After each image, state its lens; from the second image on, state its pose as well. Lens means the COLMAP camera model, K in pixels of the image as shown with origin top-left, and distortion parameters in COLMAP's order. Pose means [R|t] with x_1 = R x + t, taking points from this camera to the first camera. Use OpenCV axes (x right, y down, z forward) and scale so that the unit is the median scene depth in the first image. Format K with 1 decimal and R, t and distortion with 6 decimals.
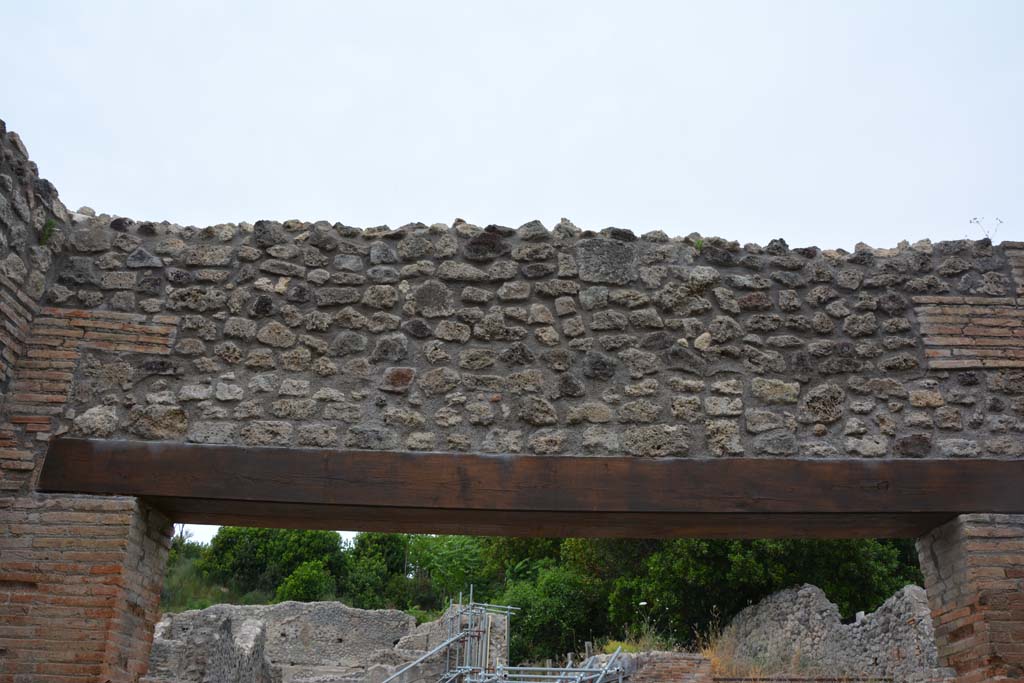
lens RADIAL K [[797.1, 0, 505.3], [0, 797.1, 343.0], [0, 0, 1]] dist [-0.164639, 0.121830]
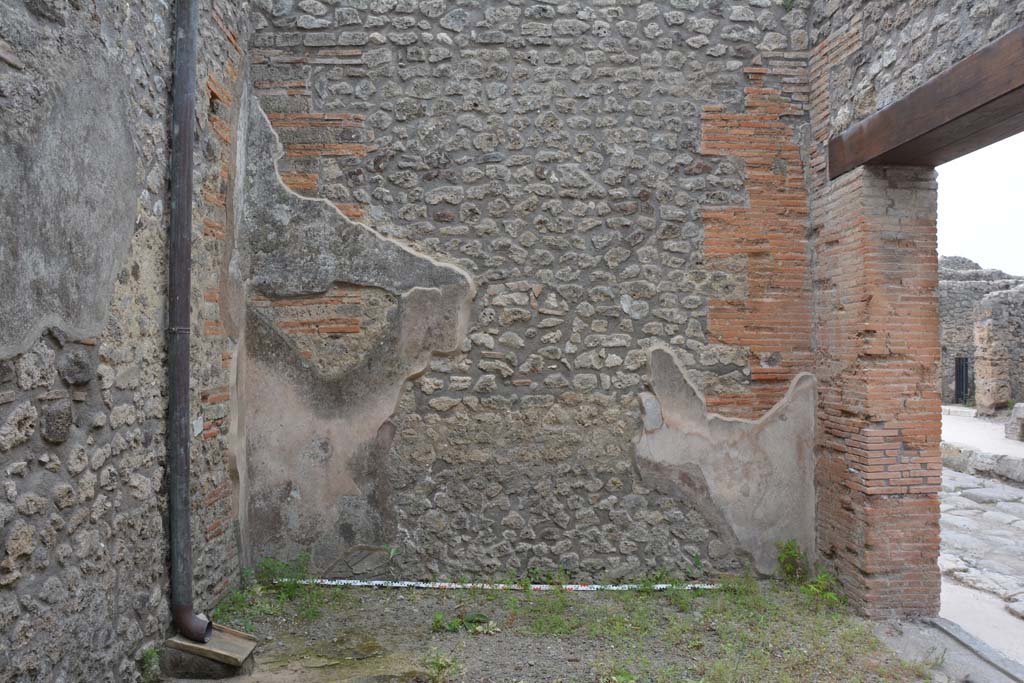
lens RADIAL K [[797.1, 0, 513.2], [0, 797.1, 345.5], [0, 0, 1]] dist [-0.164639, 0.121830]
pose [[0.014614, -0.026056, -0.999554, 0.736599], [0.459450, 0.888052, -0.016432, 0.197515], [0.888083, -0.459005, 0.024949, 0.259358]]
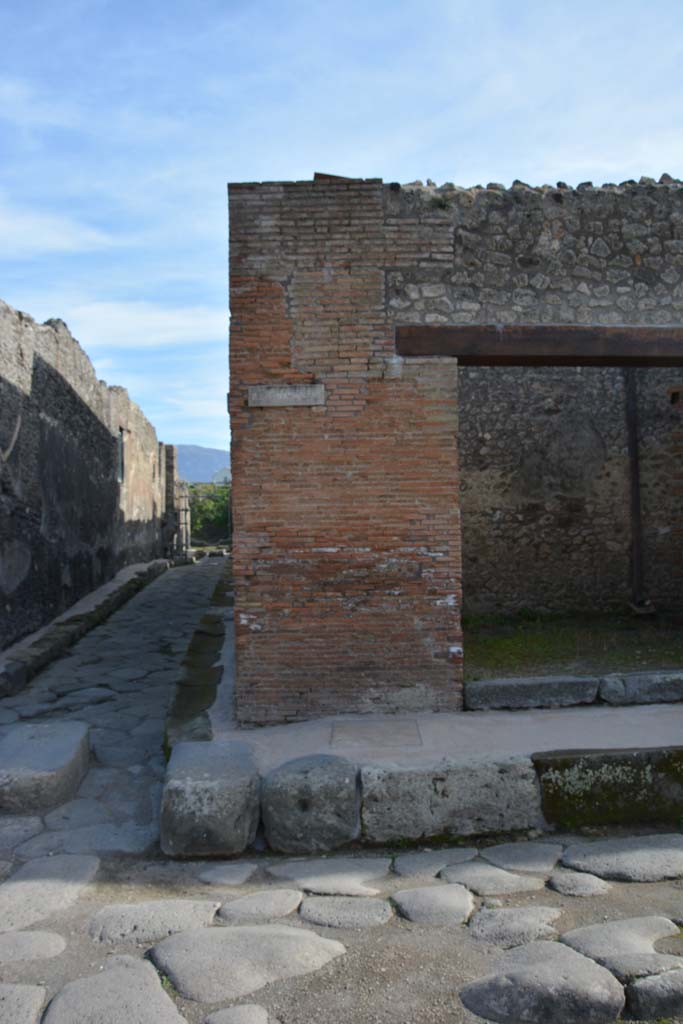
lens RADIAL K [[797.1, 0, 337.9], [0, 797.1, 516.4], [0, 0, 1]] dist [-0.164639, 0.121830]
pose [[-0.999924, -0.006913, 0.010244, 0.764631], [-0.010891, 0.884691, -0.466051, 1.335595], [-0.005841, -0.466127, -0.884699, 2.315798]]
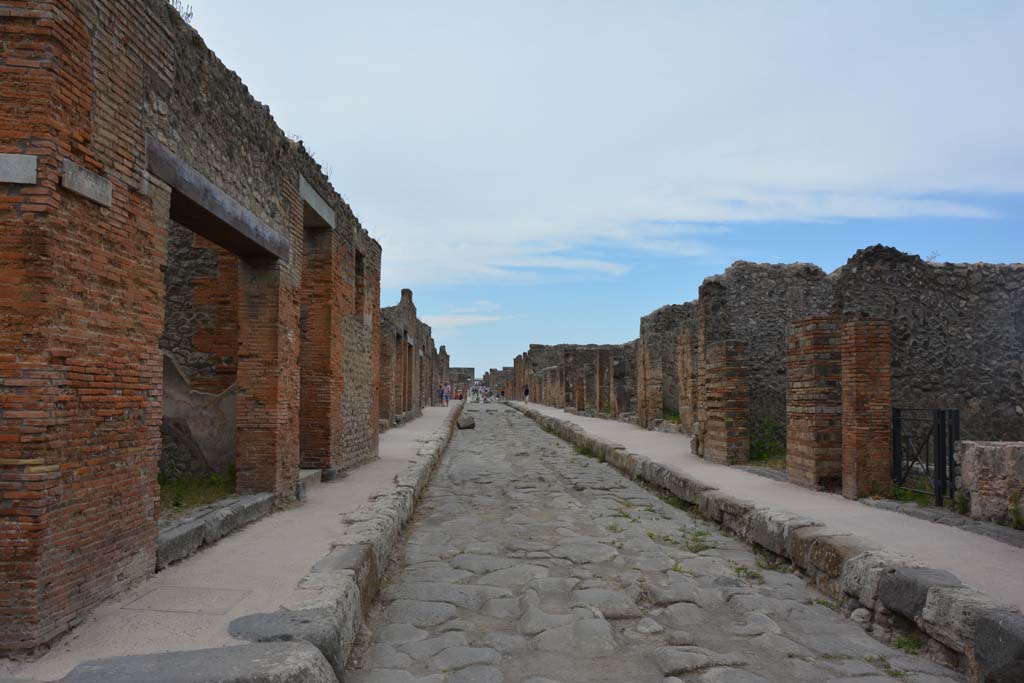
lens RADIAL K [[944.8, 0, 494.3], [0, 944.8, 349.3], [0, 0, 1]] dist [-0.027358, 0.000000]
pose [[-0.008118, -0.072664, -0.997323, 2.339680], [0.451663, 0.889556, -0.068489, 0.954315], [0.892152, -0.451010, 0.025598, 1.372046]]
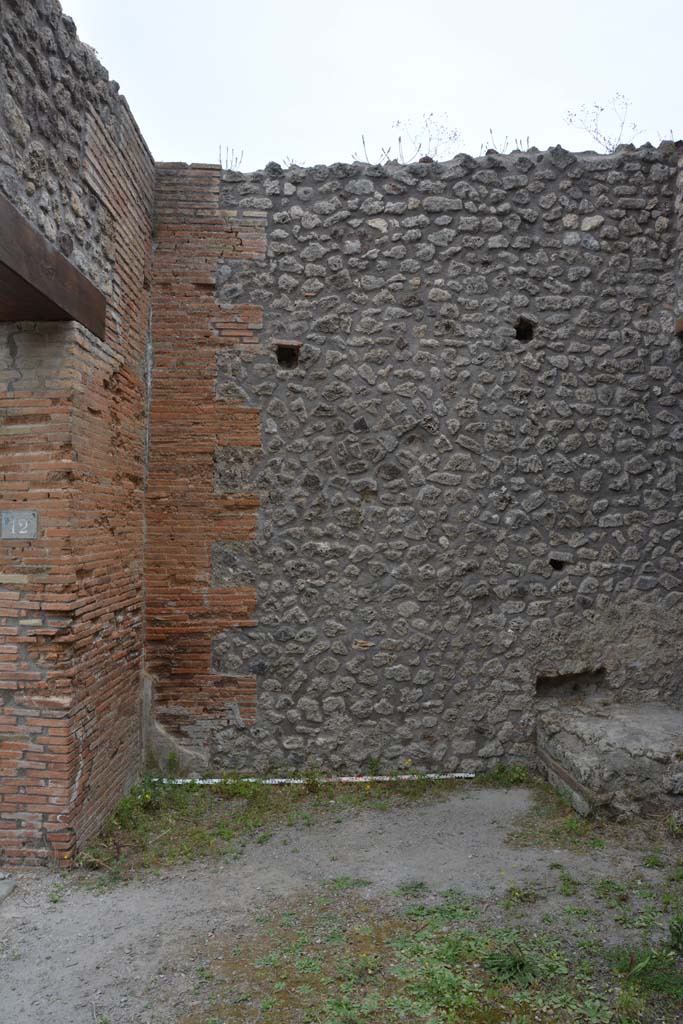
lens RADIAL K [[797.1, 0, 344.3], [0, 797.1, 515.1], [0, 0, 1]] dist [-0.164639, 0.121830]
pose [[0.005490, -0.002457, 0.999982, -0.447516], [-0.470862, 0.882194, 0.004752, 0.253775], [-0.882190, -0.470879, 0.003686, 0.471705]]
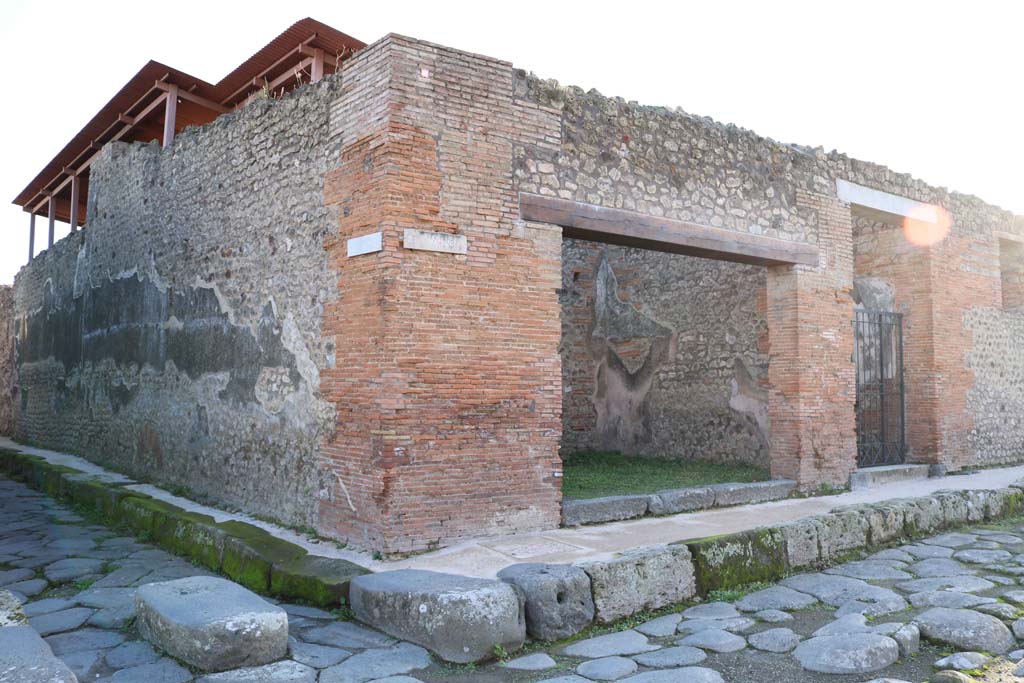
lens RADIAL K [[854.3, 0, 515.9], [0, 854.3, 342.1], [0, 0, 1]] dist [-0.135882, 0.013407]
pose [[-0.820136, -0.060566, -0.568954, 1.826276], [0.246456, 0.860011, -0.446811, 1.433701], [0.516368, -0.506668, -0.690399, 2.265329]]
